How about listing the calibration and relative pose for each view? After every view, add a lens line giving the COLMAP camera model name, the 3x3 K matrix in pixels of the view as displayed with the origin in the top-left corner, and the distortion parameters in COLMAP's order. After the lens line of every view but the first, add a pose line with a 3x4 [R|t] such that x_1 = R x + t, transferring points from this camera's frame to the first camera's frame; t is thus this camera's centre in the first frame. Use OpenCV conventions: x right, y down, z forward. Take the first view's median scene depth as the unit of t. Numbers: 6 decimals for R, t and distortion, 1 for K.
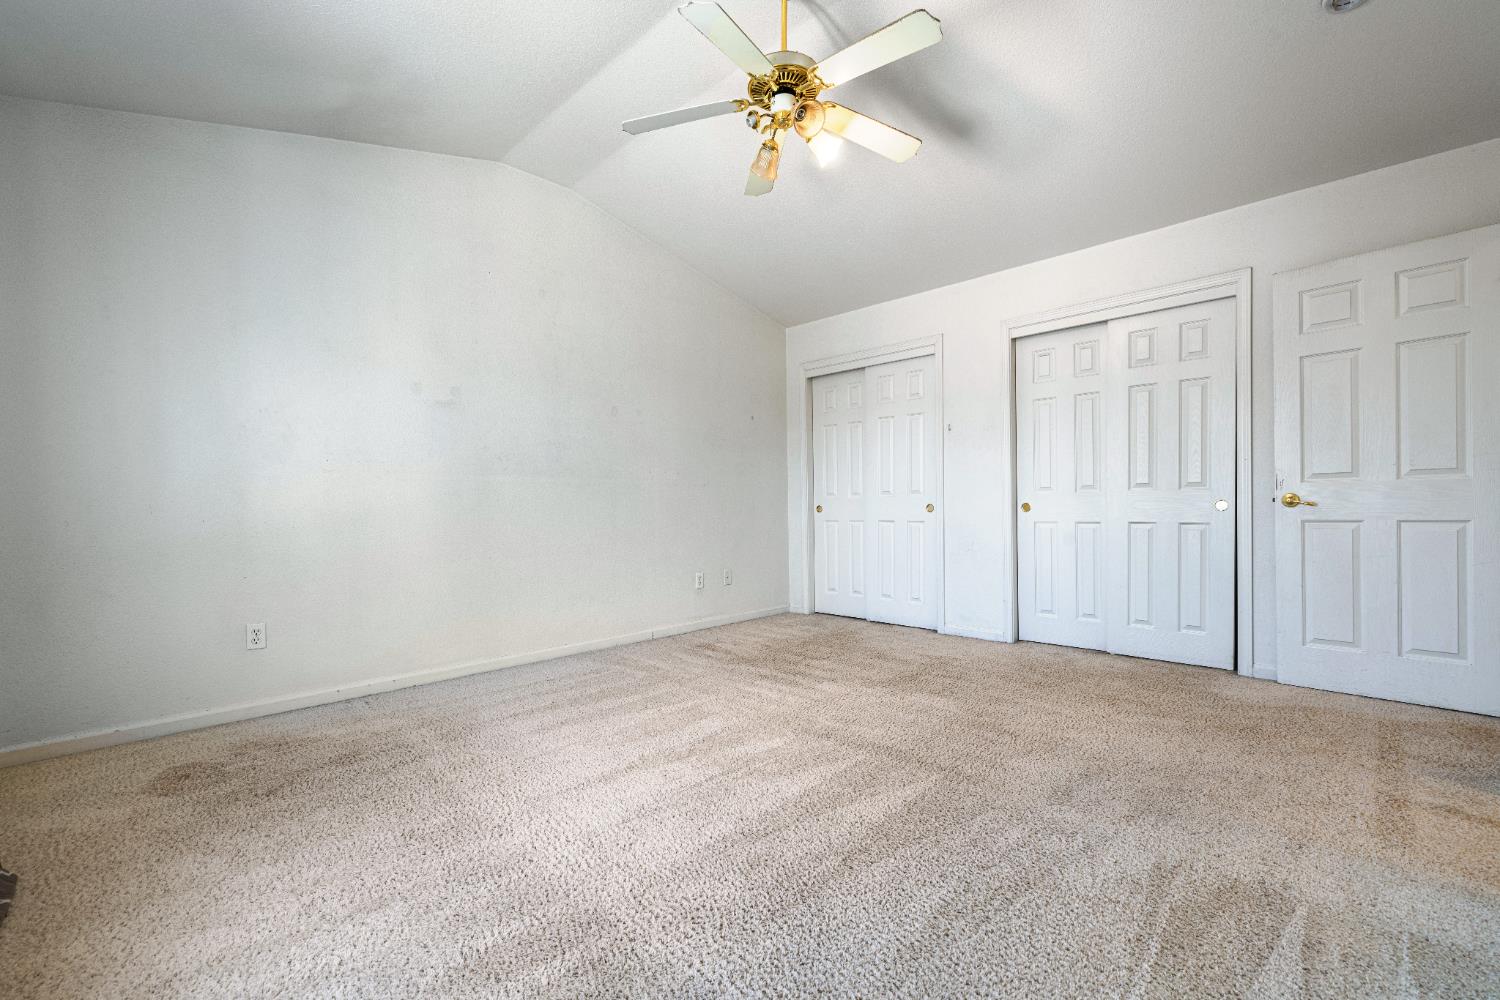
lens RADIAL K [[628.9, 0, 750.6], [0, 628.9, 494.2], [0, 0, 1]] dist [-0.000284, -0.000146]
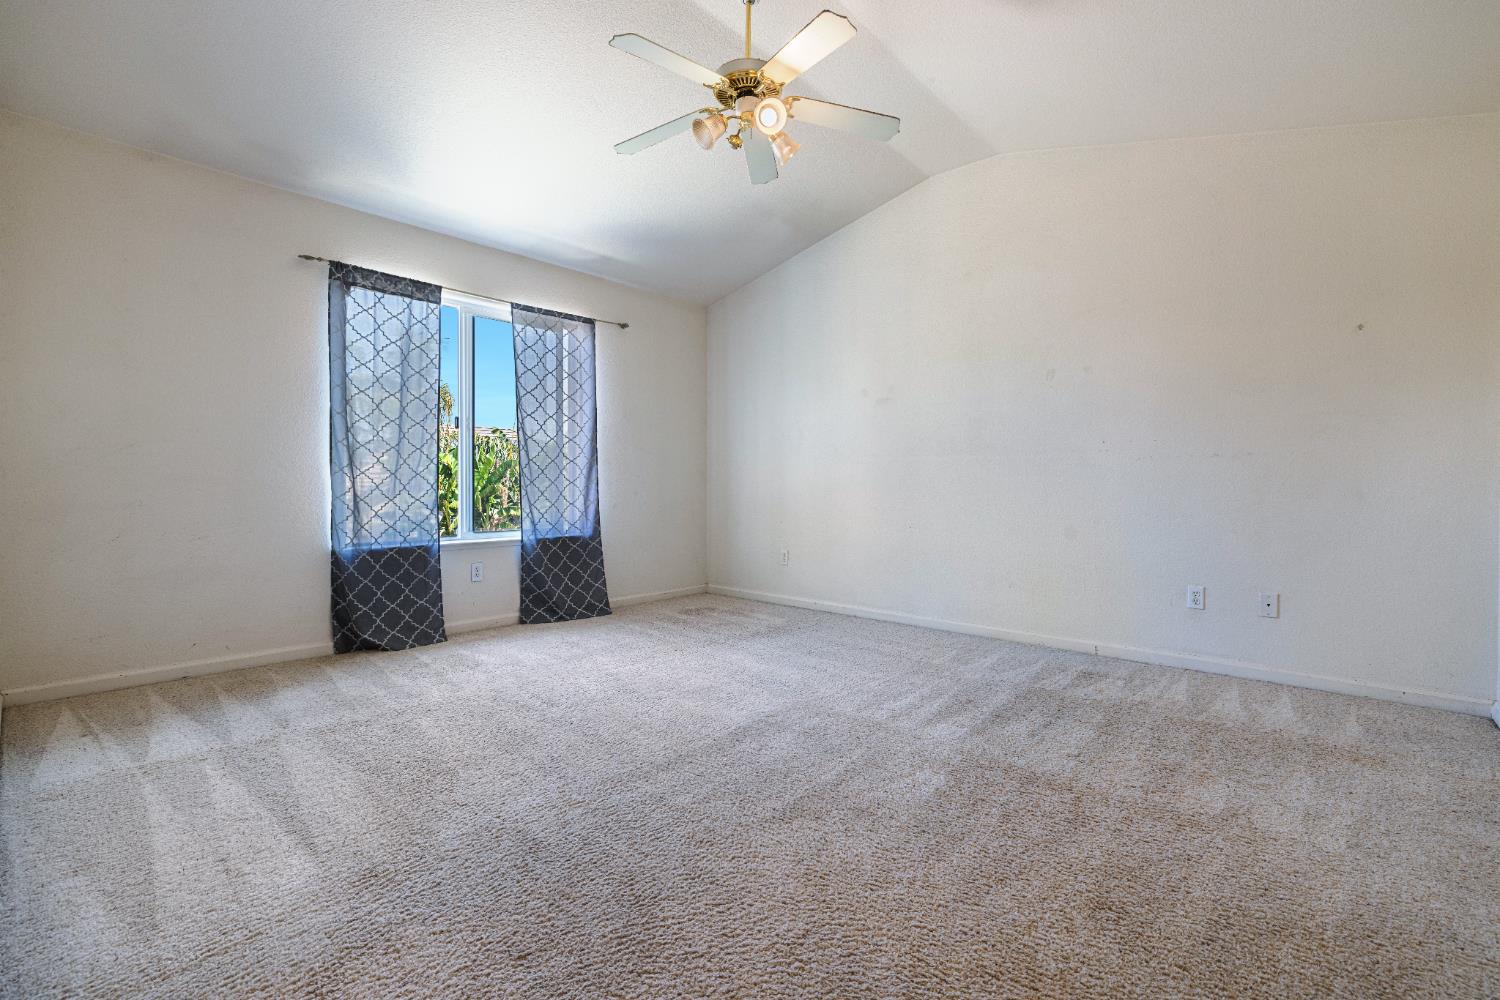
lens RADIAL K [[681.8, 0, 756.9], [0, 681.8, 497.0], [0, 0, 1]] dist [-0.002456, -0.000297]
pose [[0.025085, 0.031052, -0.999203, 0.862978], [0.016949, 0.999361, 0.031483, -0.000589], [0.999542, -0.017725, 0.024543, 0.711443]]
